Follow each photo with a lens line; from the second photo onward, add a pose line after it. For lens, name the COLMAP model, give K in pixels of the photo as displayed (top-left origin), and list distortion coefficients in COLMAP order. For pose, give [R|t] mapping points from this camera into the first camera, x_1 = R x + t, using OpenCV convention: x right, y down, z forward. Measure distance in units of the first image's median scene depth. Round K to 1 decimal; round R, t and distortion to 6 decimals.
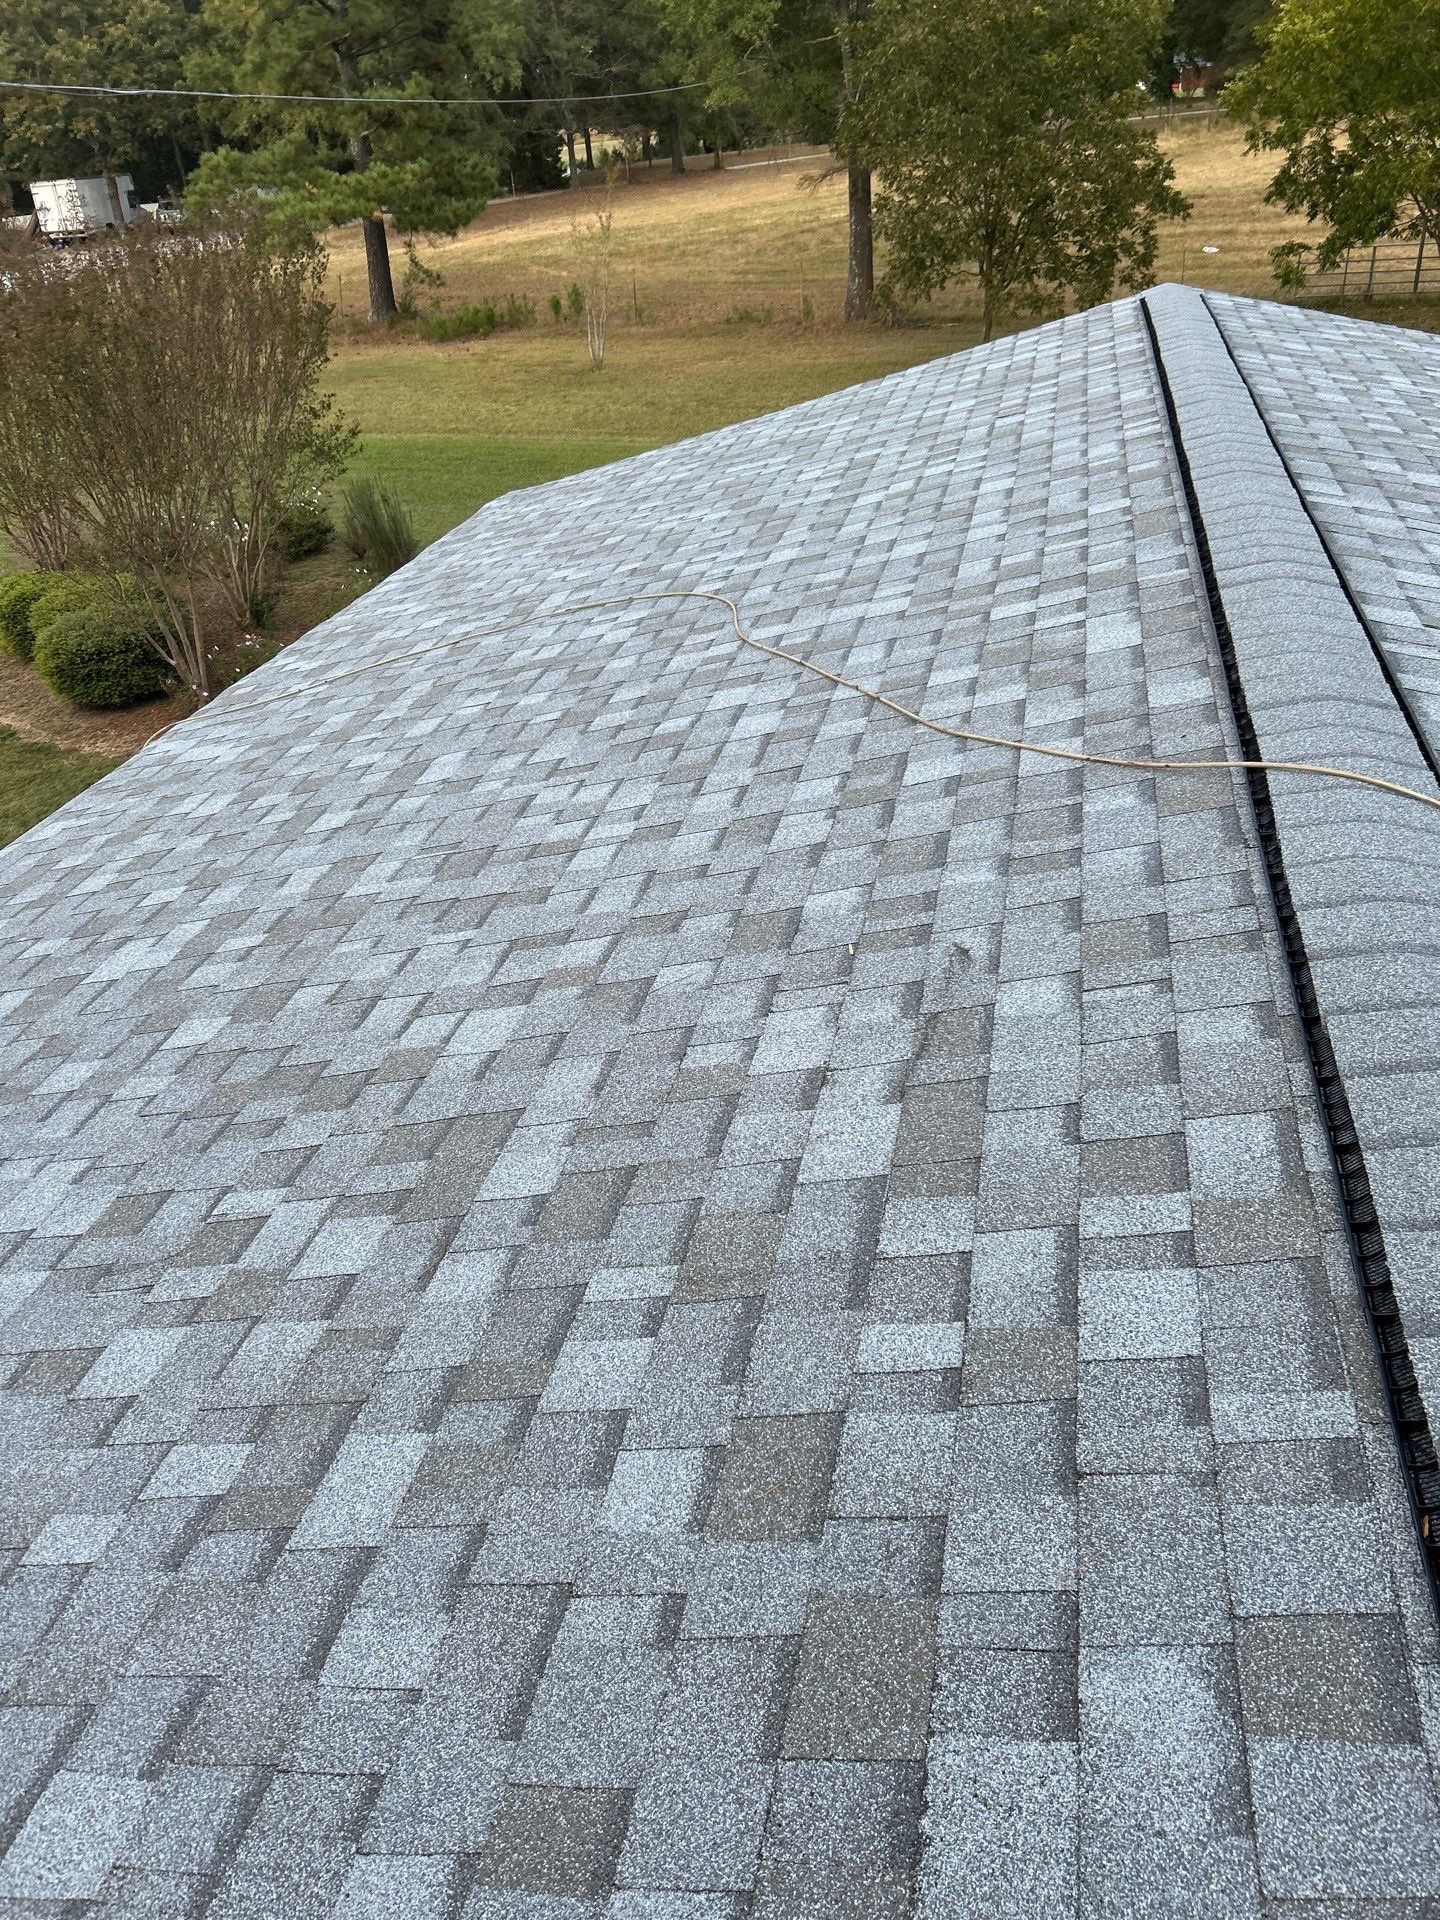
lens RADIAL K [[1476.2, 0, 687.8], [0, 1476.2, 944.1], [0, 0, 1]] dist [0.043911, -0.050901]
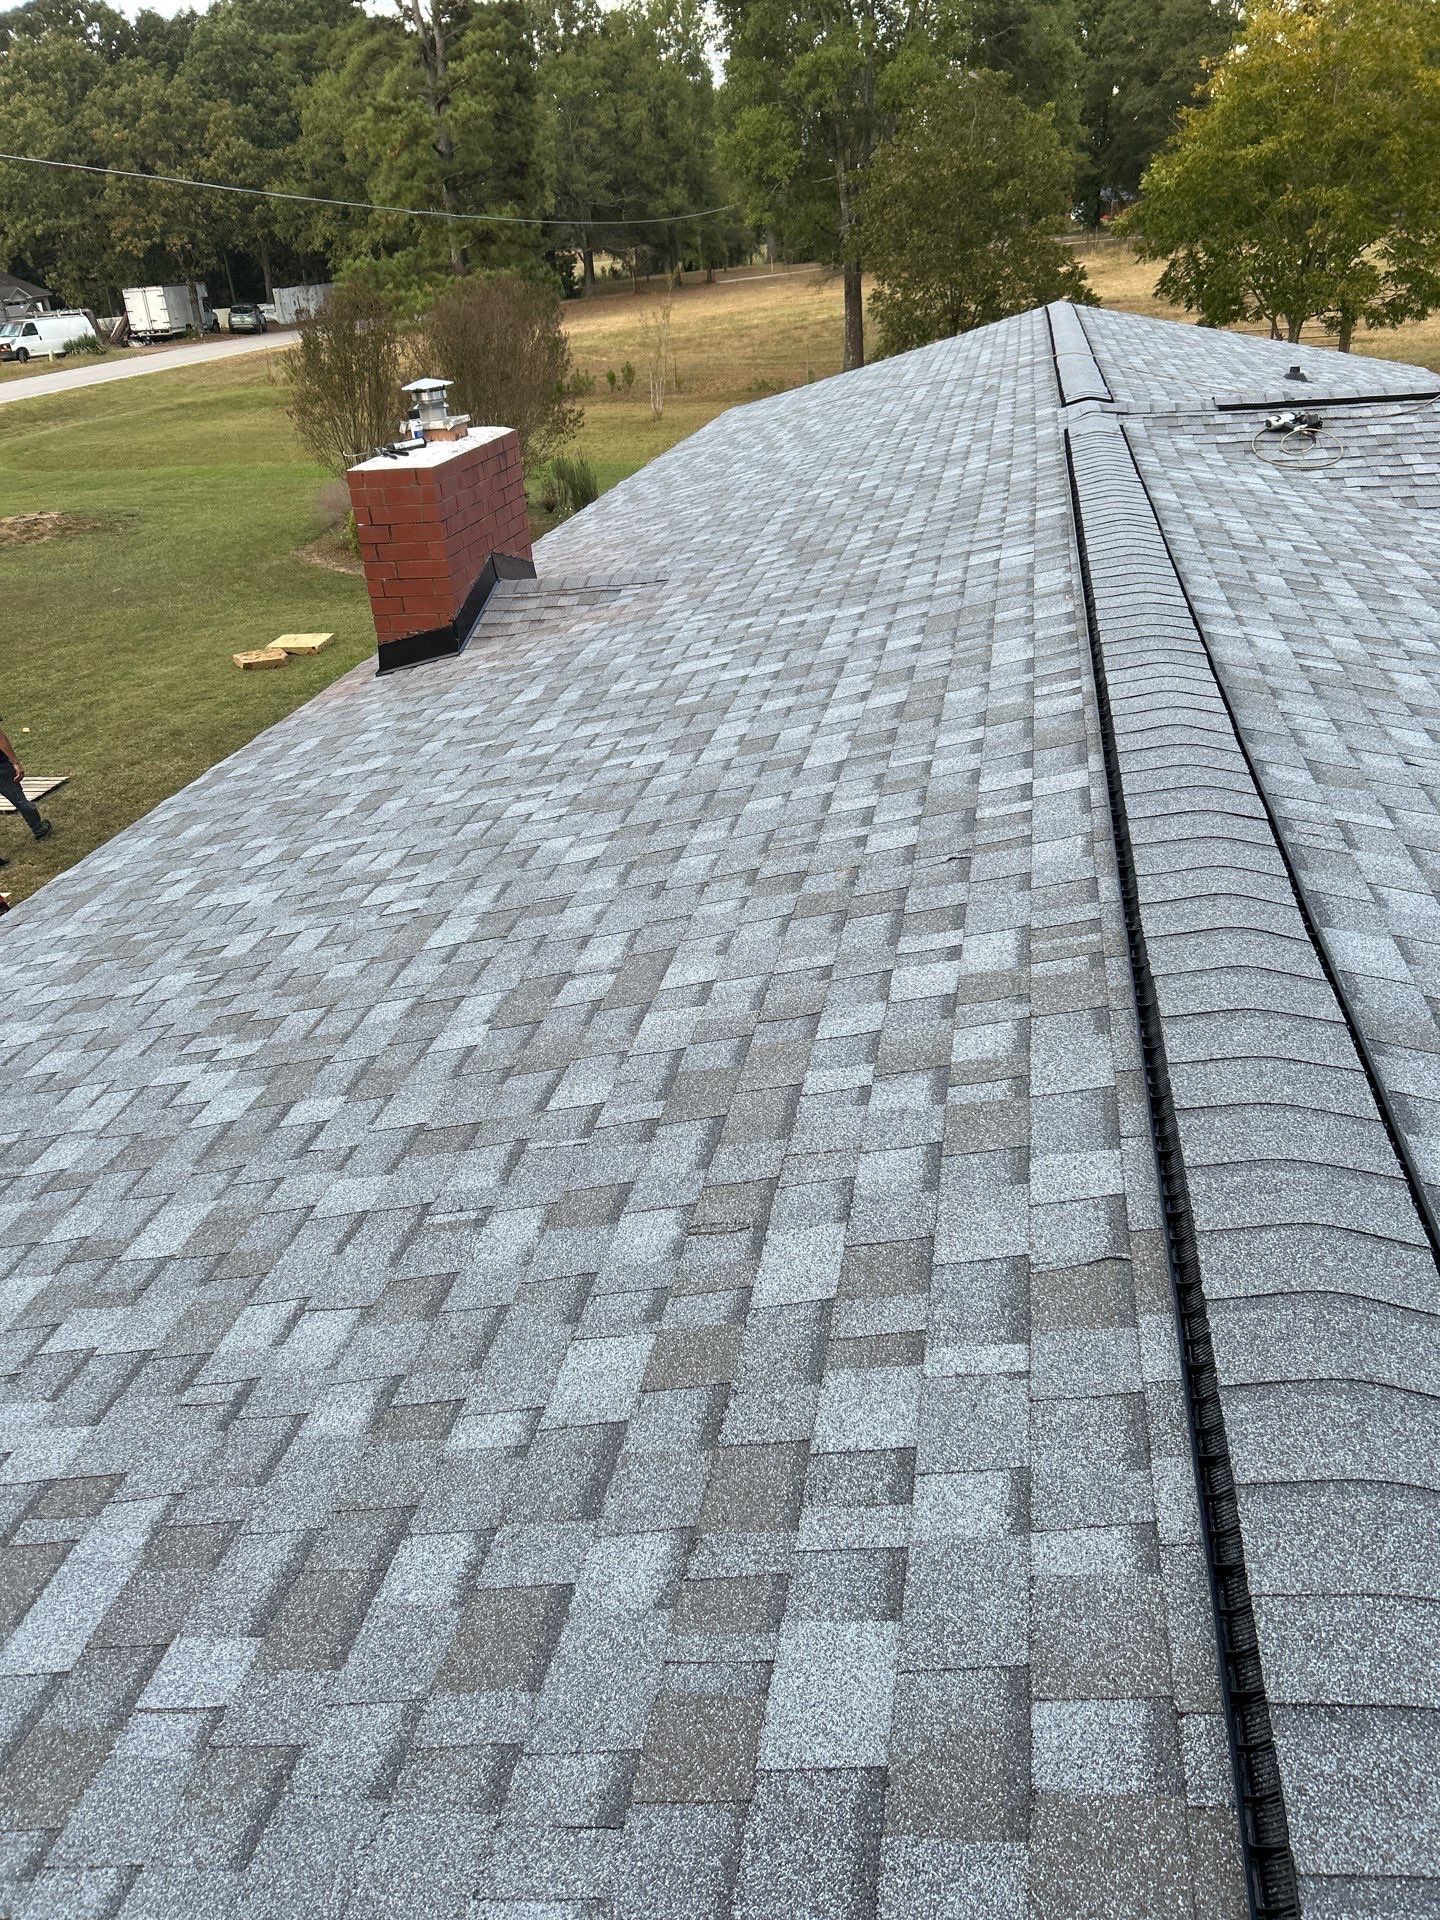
lens RADIAL K [[1476.2, 0, 684.8], [0, 1476.2, 940.0], [0, 0, 1]] dist [0.043911, -0.050901]
pose [[0.999665, -0.004856, 0.025430, -0.408935], [0.006597, 0.997607, -0.068829, 0.919326], [-0.025035, 0.068974, 0.997304, -1.573696]]
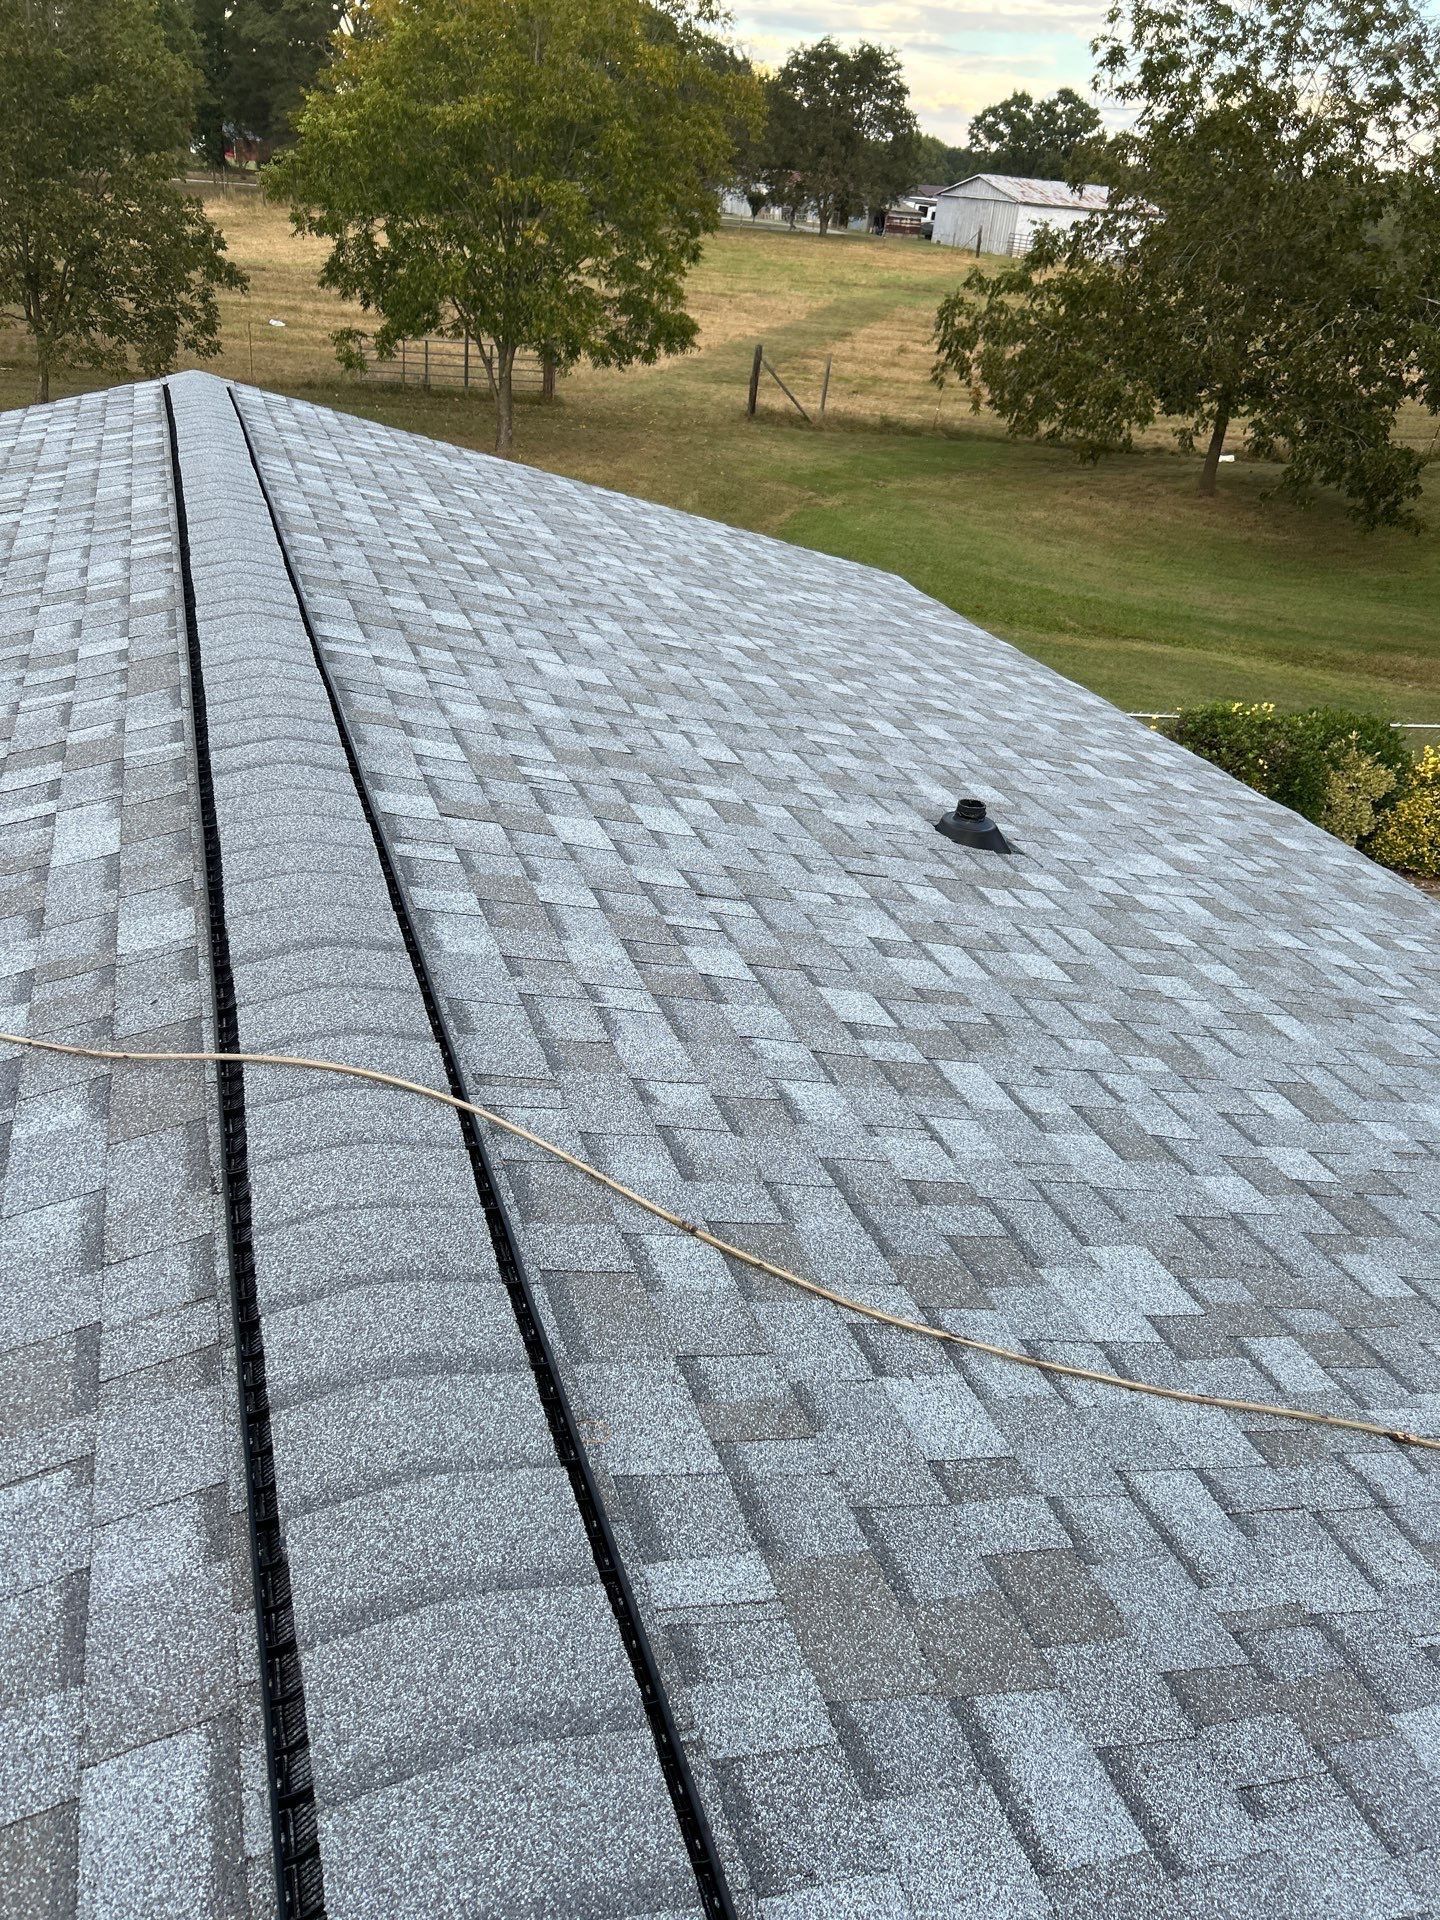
lens RADIAL K [[1476.2, 0, 709.6], [0, 1476.2, 947.9], [0, 0, 1]] dist [0.043911, -0.050901]
pose [[0.838763, -0.105387, 0.534200, 0.081444], [0.123102, 0.992391, 0.002493, -0.066742], [-0.530398, 0.063670, 0.845354, 0.087943]]
